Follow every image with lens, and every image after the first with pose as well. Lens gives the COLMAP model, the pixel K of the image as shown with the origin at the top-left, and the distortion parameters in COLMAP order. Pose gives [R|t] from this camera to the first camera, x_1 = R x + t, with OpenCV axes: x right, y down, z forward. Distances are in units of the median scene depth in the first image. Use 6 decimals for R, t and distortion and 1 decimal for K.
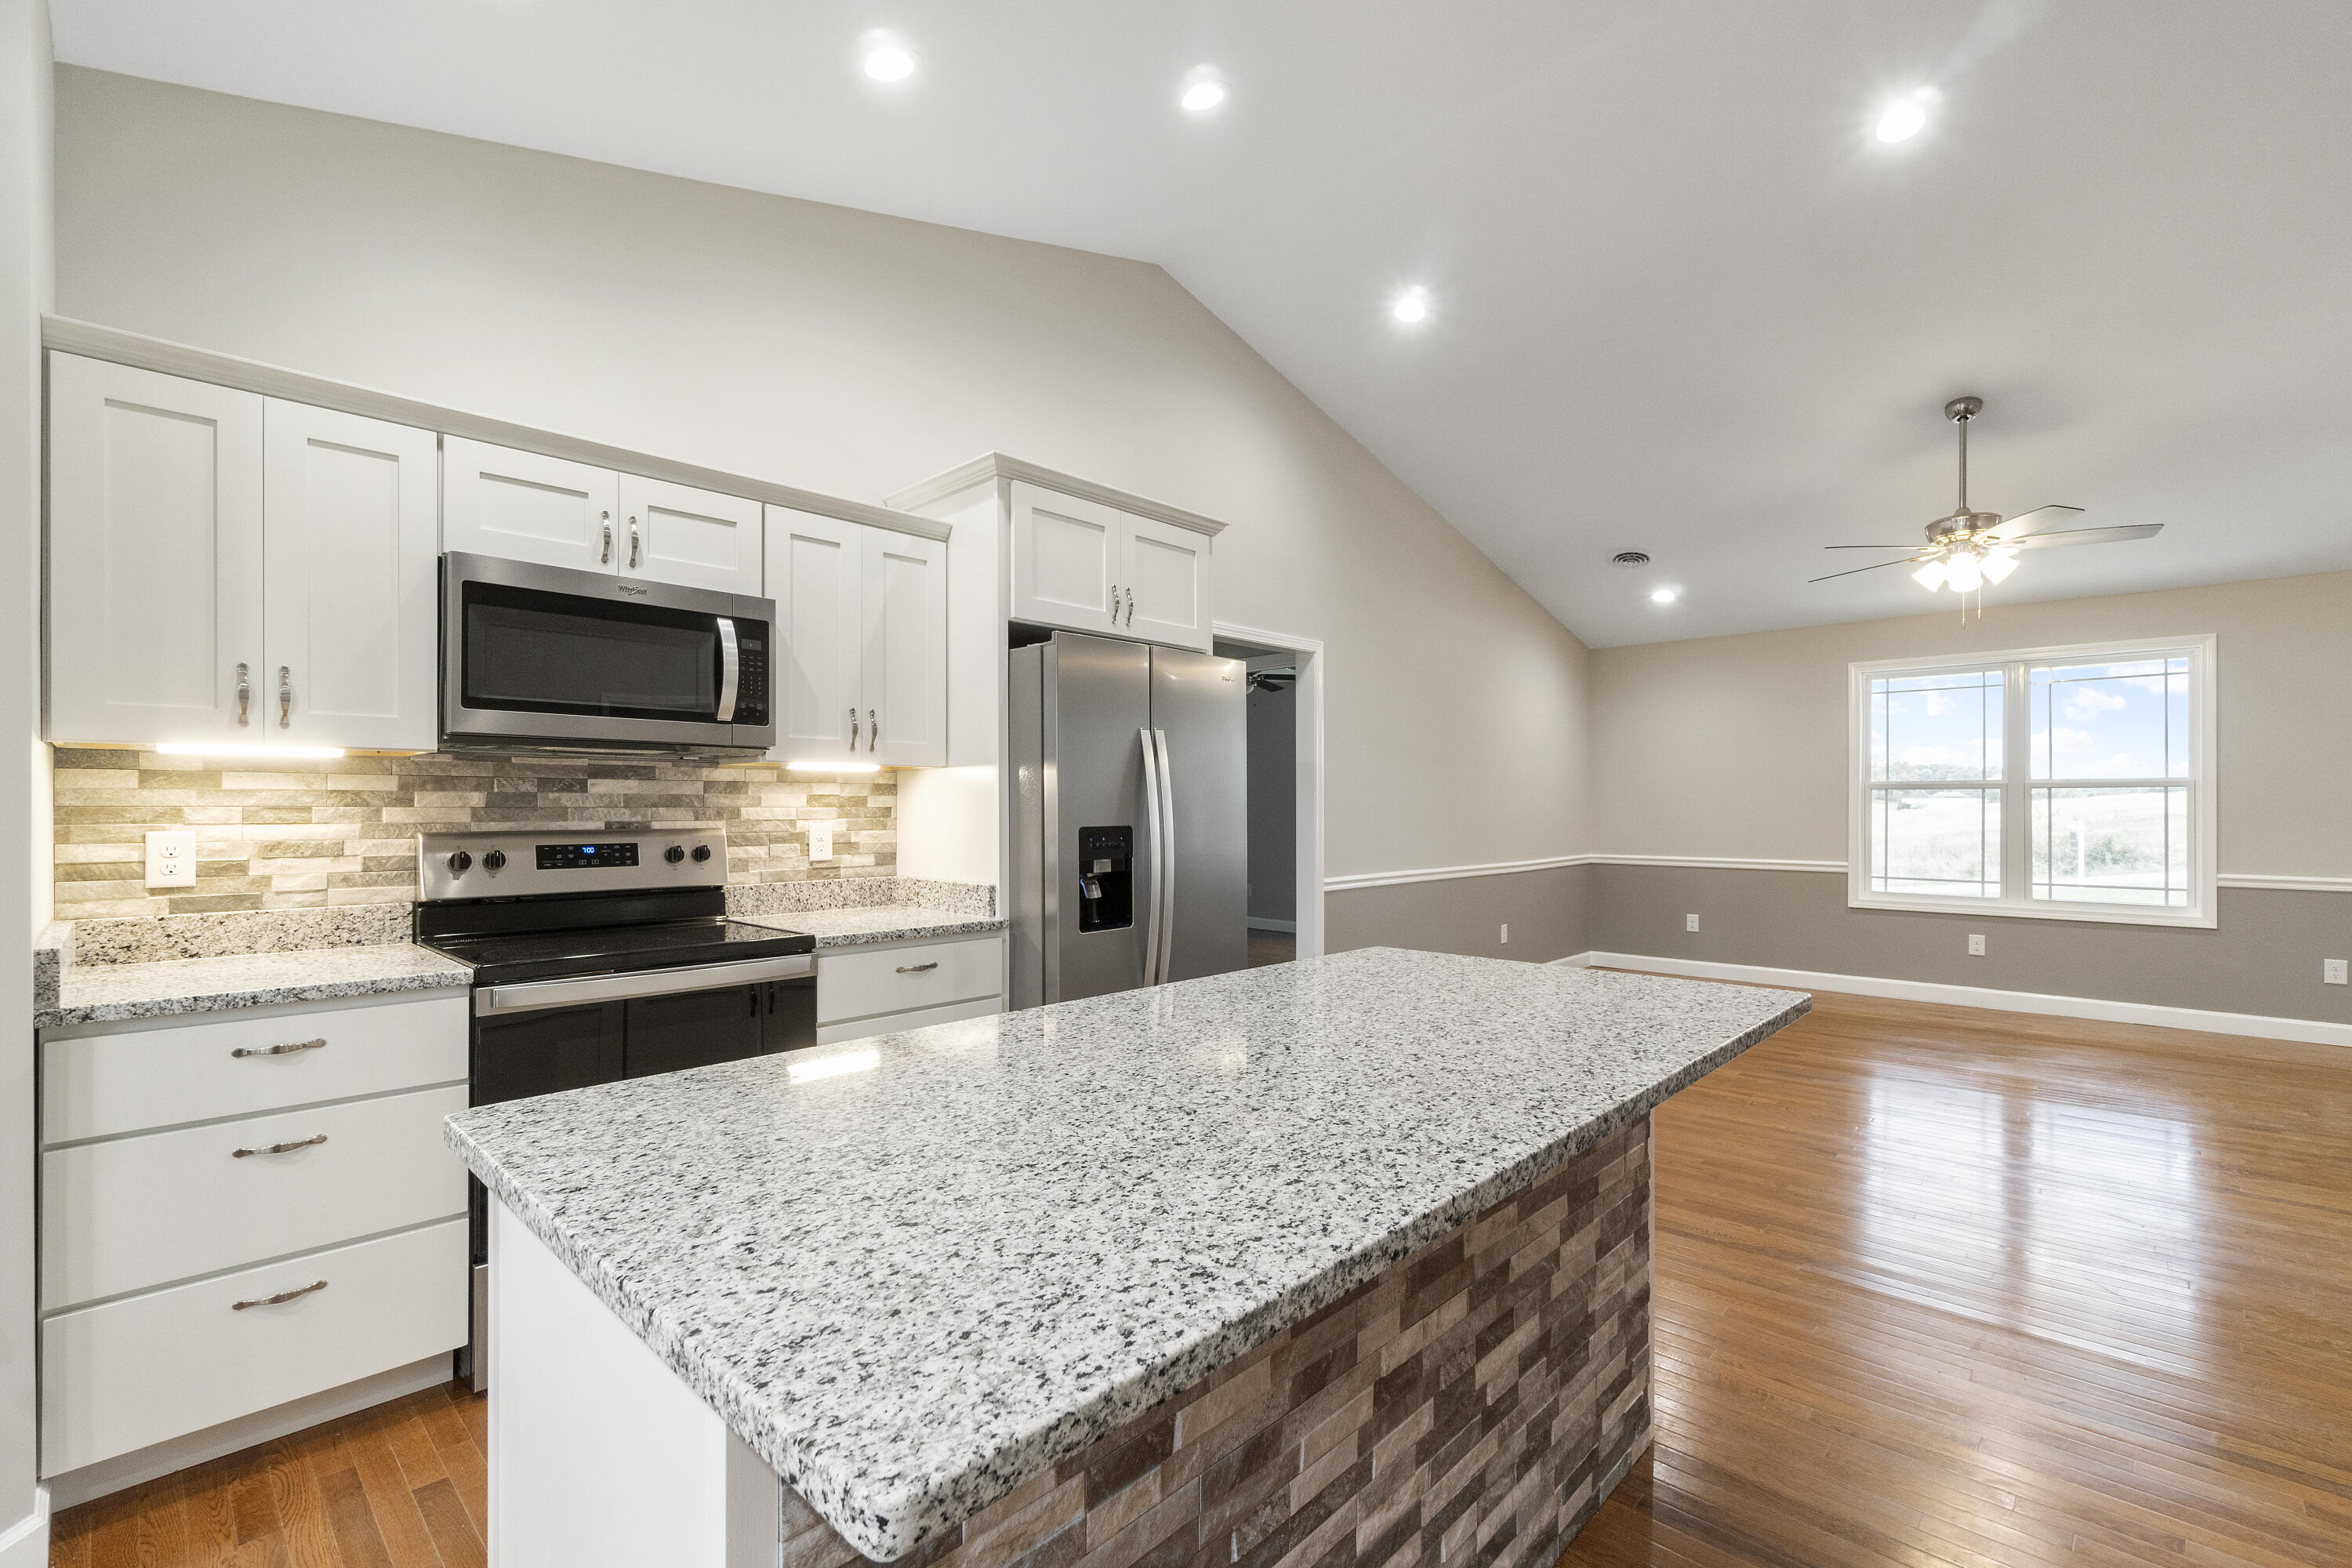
lens RADIAL K [[1024.7, 0, 1180.0], [0, 1024.7, 803.3], [0, 0, 1]] dist [-0.008839, 0.004106]
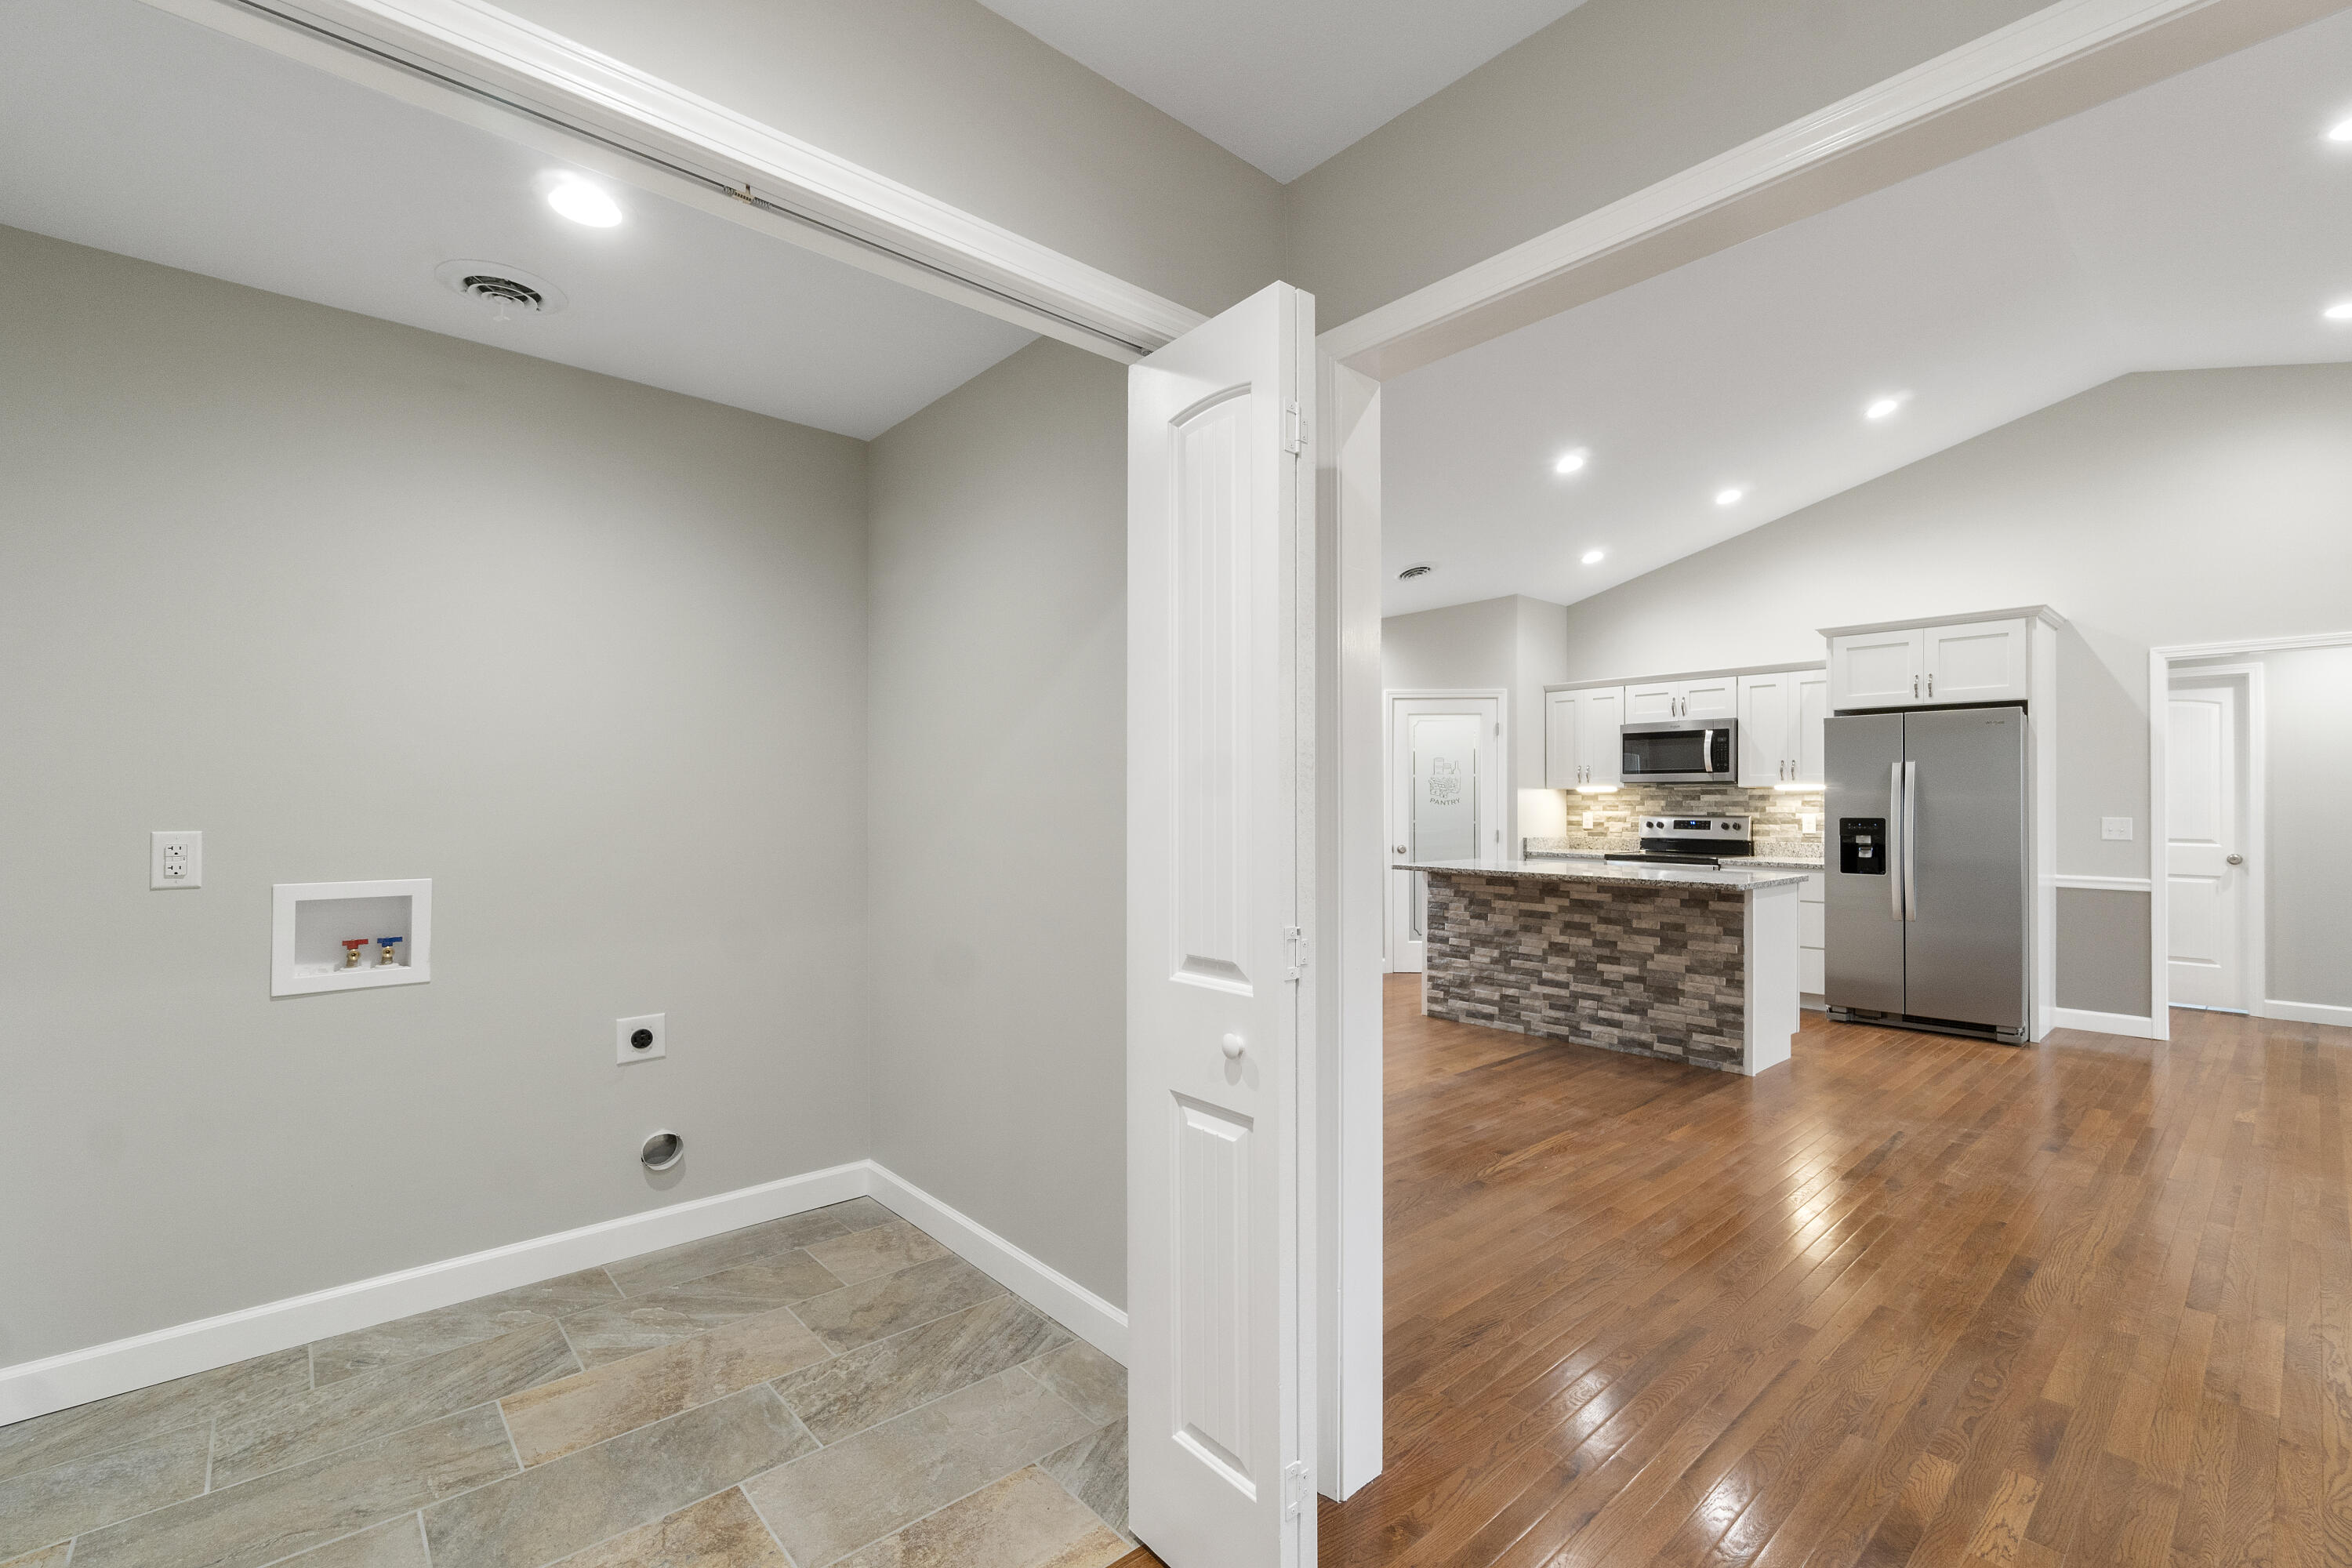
lens RADIAL K [[1024.7, 0, 1181.7], [0, 1024.7, 792.6], [0, 0, 1]] dist [-0.008839, 0.004106]
pose [[-0.077475, -0.010164, -0.996942, 2.115050], [-0.001138, 0.999948, -0.010106, -0.003143], [0.996994, 0.000352, -0.077483, -0.088982]]
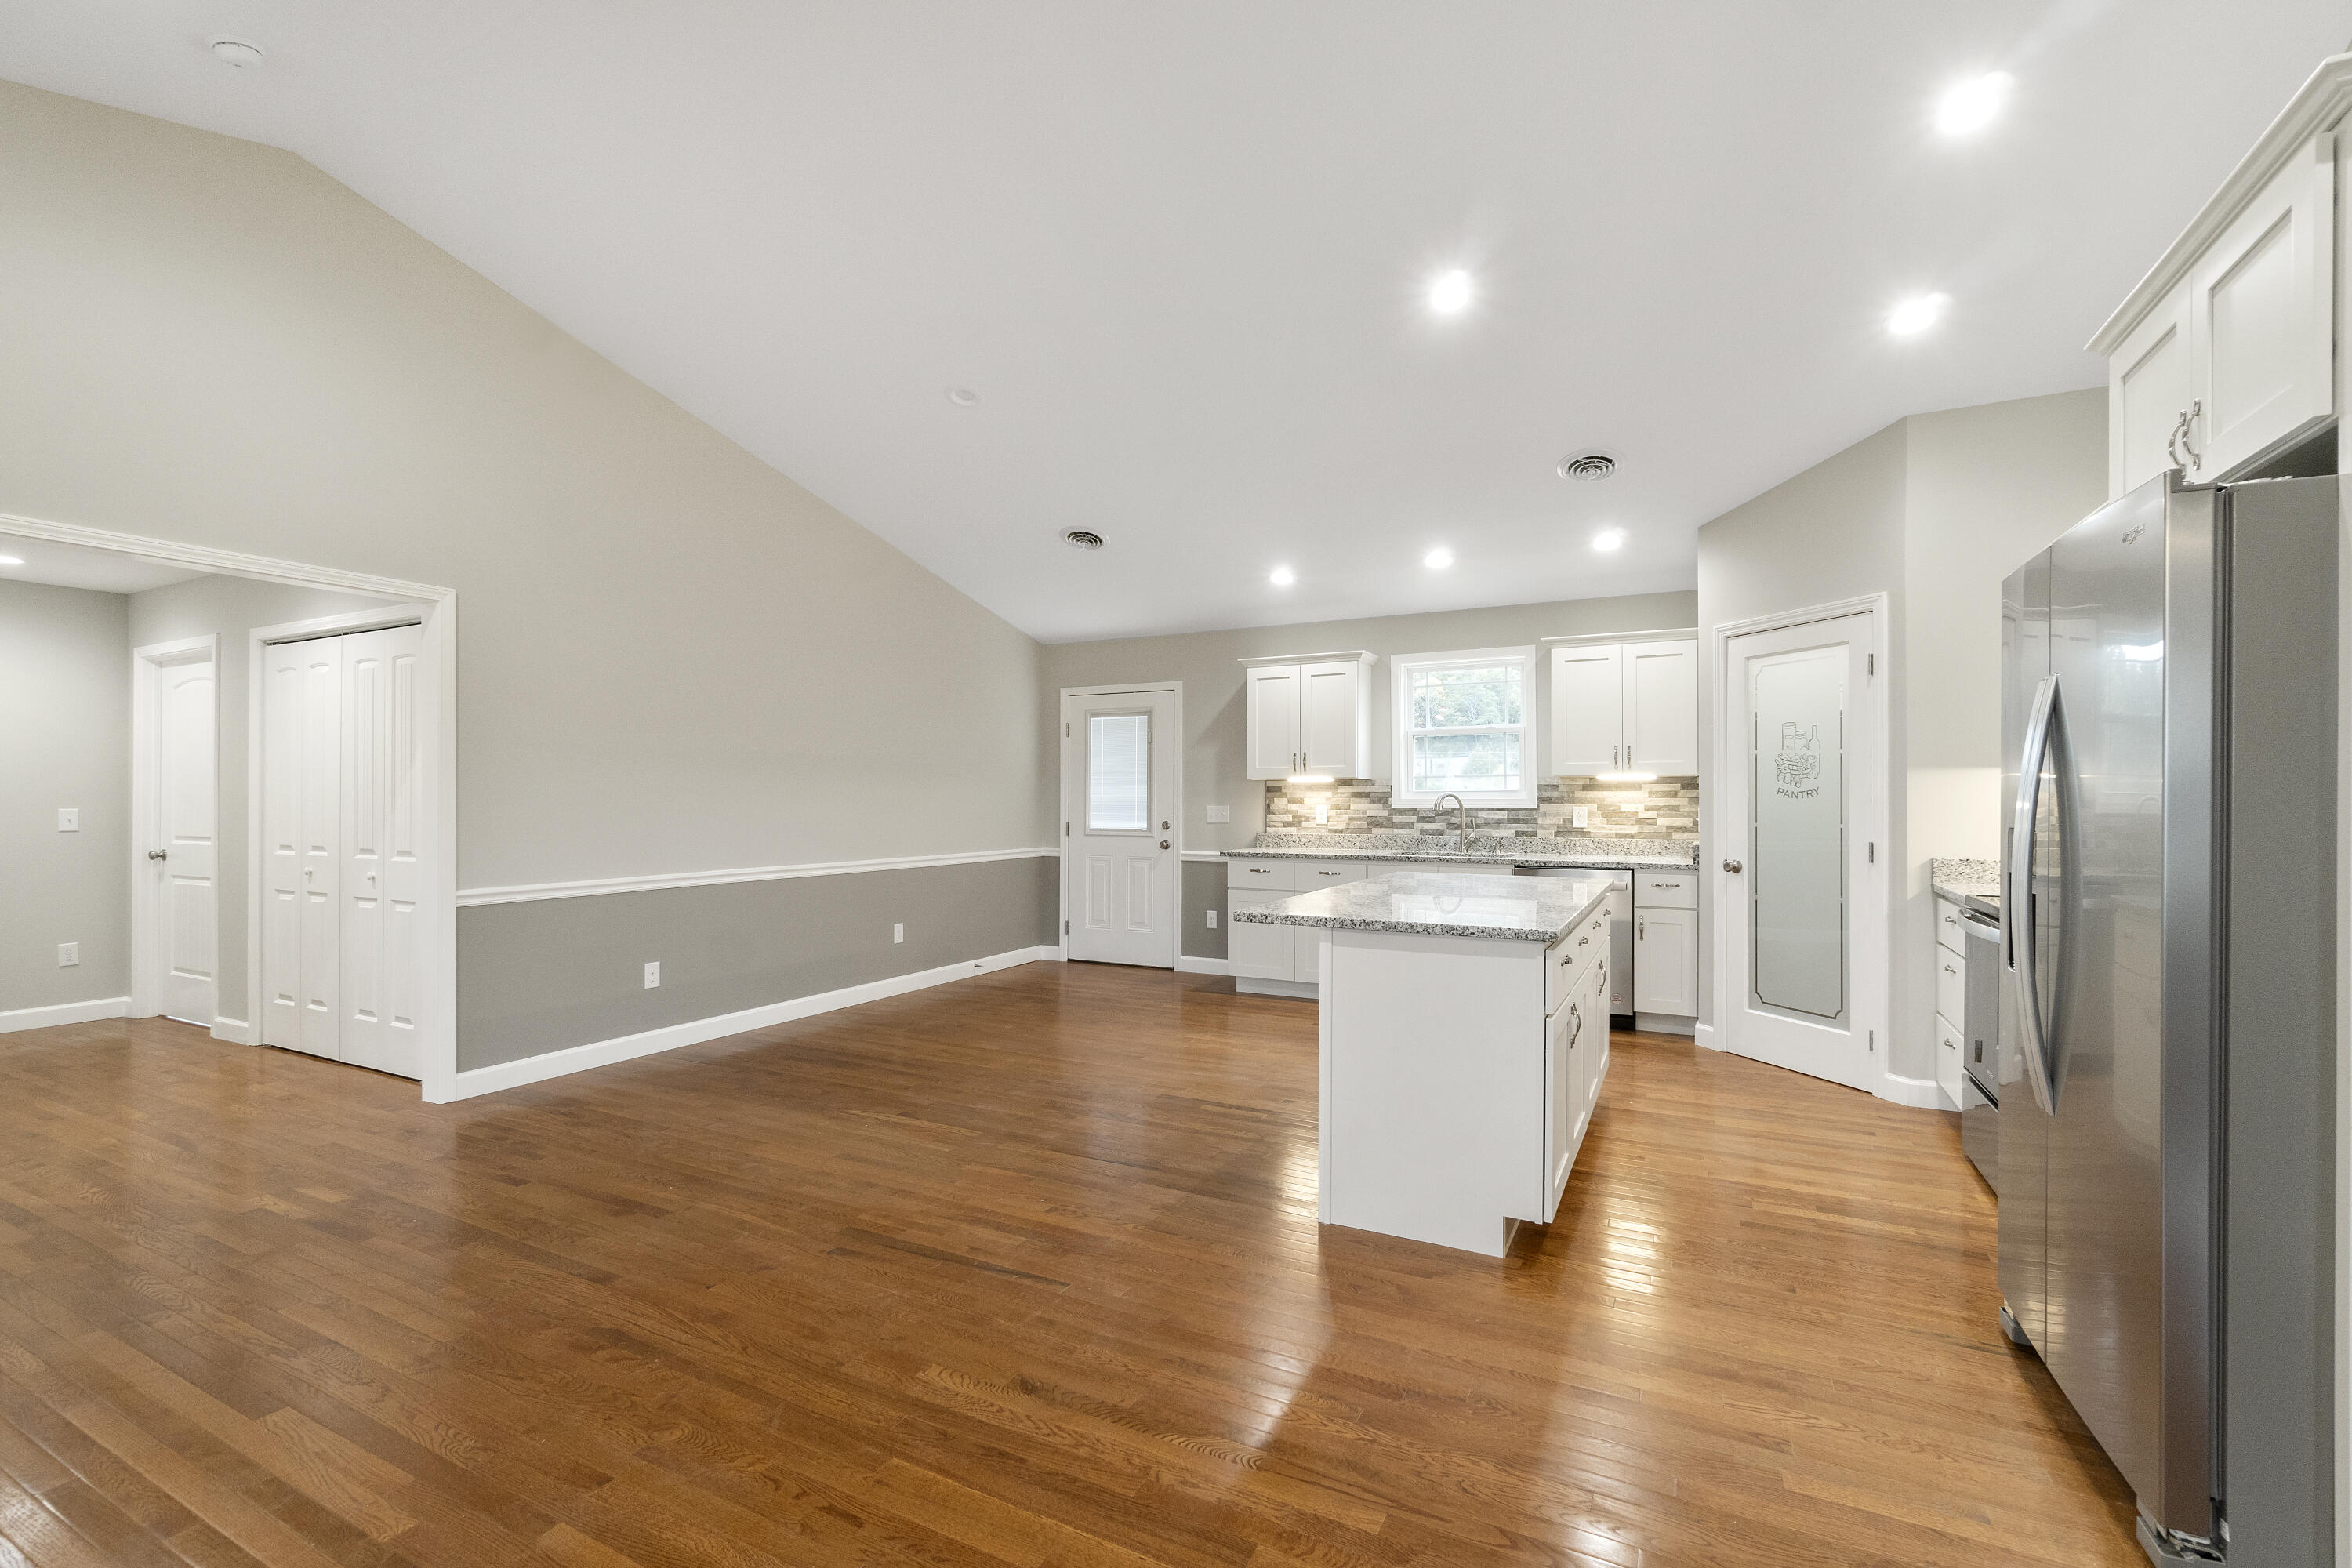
lens RADIAL K [[1024.7, 0, 1174.8], [0, 1024.7, 801.9], [0, 0, 1]] dist [-0.008839, 0.004106]
pose [[-0.960729, 0.000096, -0.277489, 0.784966], [-0.000431, 0.999998, 0.001841, 0.004731], [0.277489, 0.001888, -0.960727, 1.729380]]
